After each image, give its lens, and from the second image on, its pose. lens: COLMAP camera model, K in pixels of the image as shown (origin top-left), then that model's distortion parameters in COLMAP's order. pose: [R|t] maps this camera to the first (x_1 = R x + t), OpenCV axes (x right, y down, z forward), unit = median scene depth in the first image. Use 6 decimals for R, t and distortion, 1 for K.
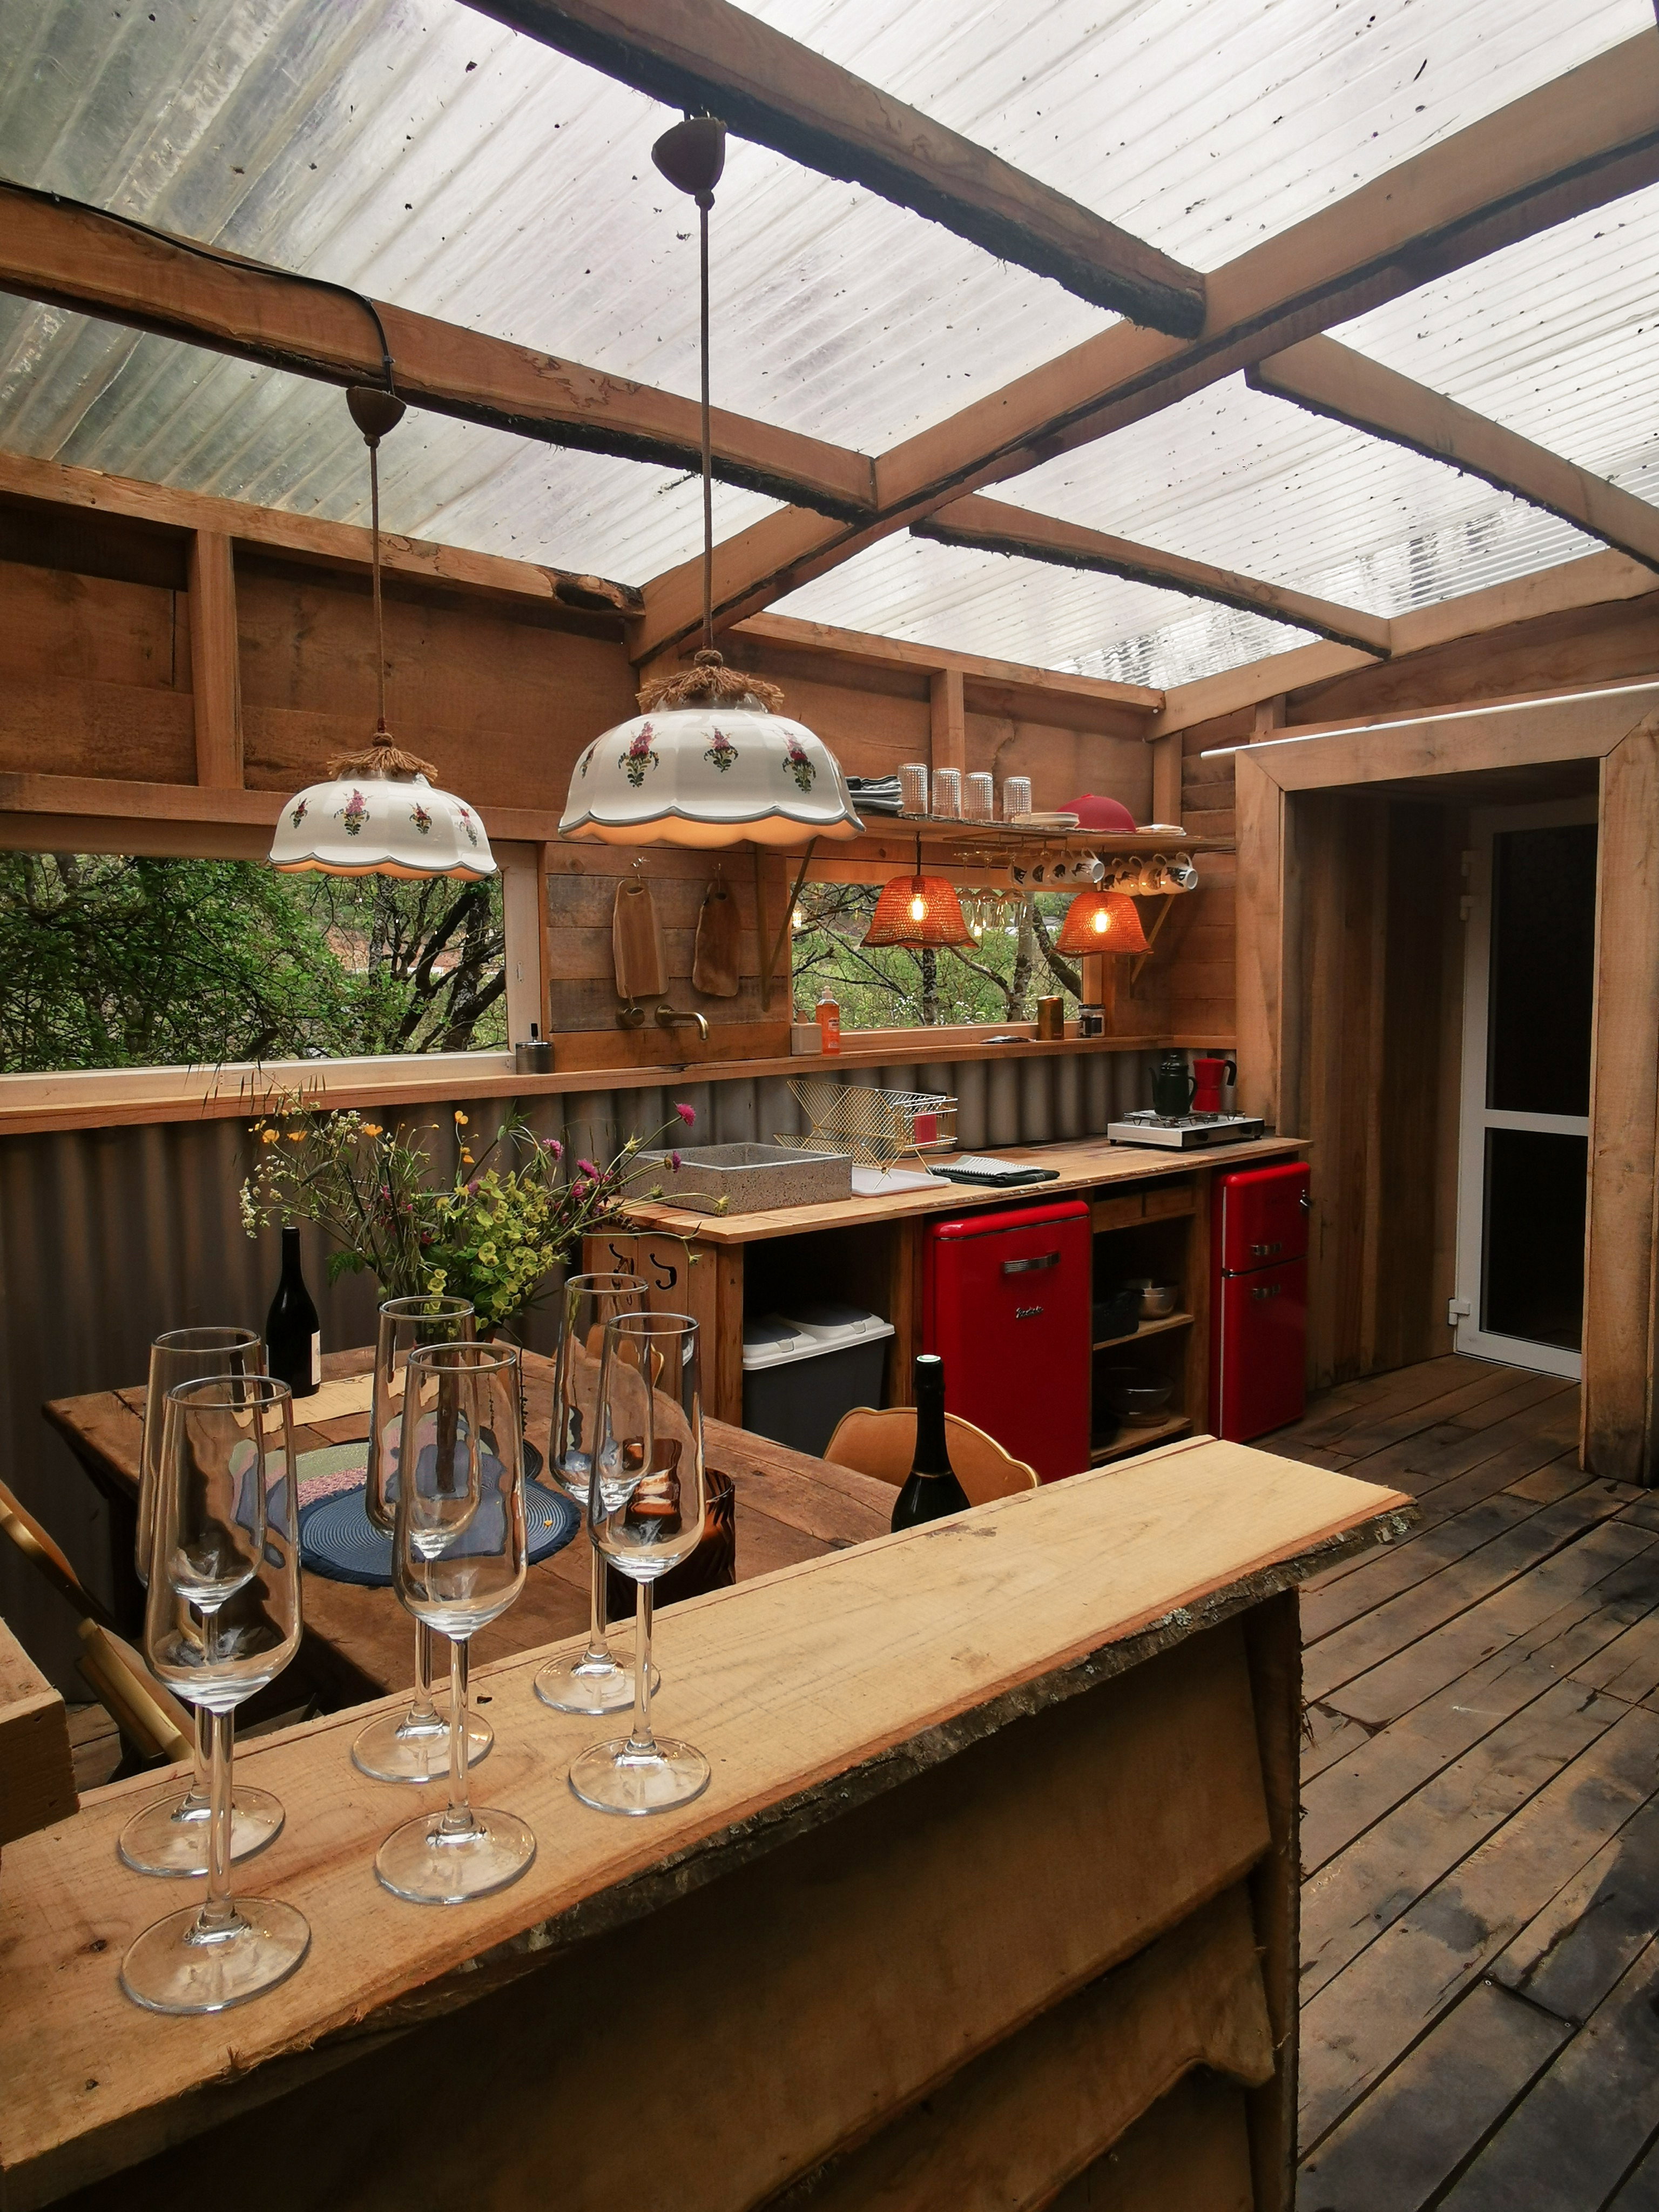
lens RADIAL K [[1603.6, 0, 816.9], [0, 1603.6, 1096.6], [0, 0, 1]] dist [-0.010538, 0.004066]
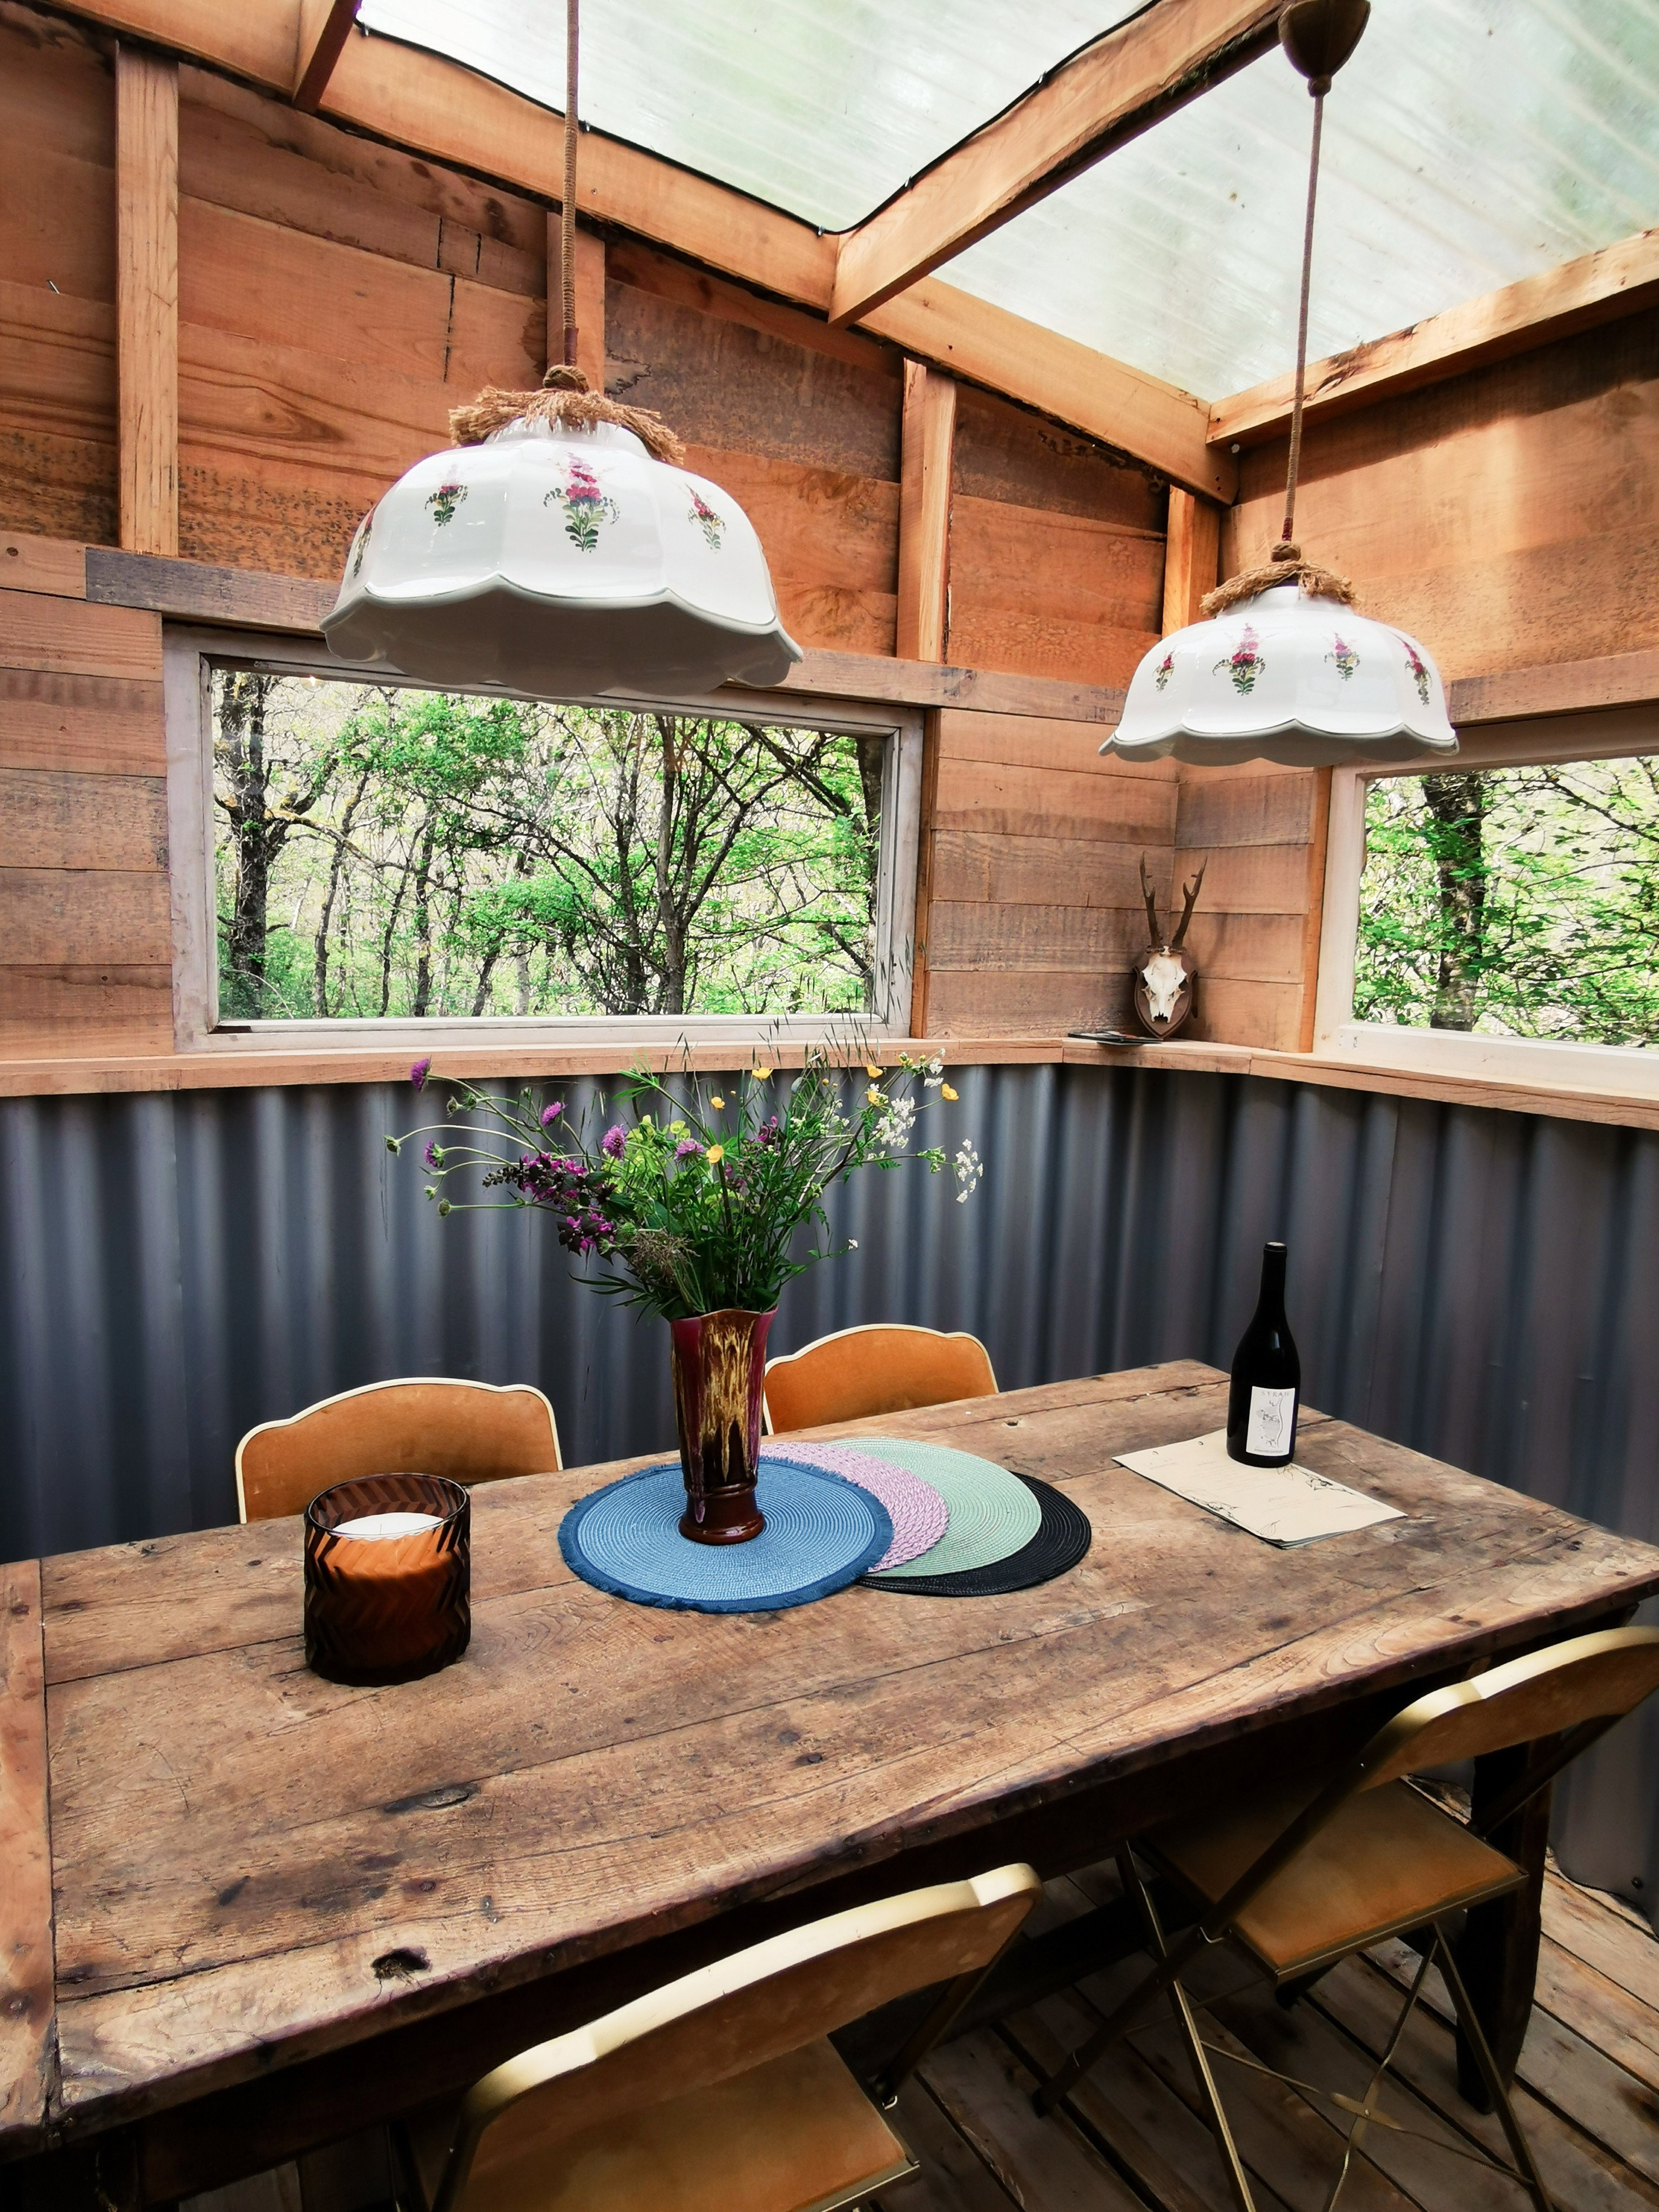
lens RADIAL K [[1445.7, 0, 831.6], [0, 1445.7, 1108.2], [0, 0, 1]] dist [0.011248, 0.000001]
pose [[-0.229050, 0.124151, -0.965465, 0.255729], [-0.114305, 0.981541, 0.153336, -0.042367], [0.966680, 0.145479, -0.210631, 0.644724]]
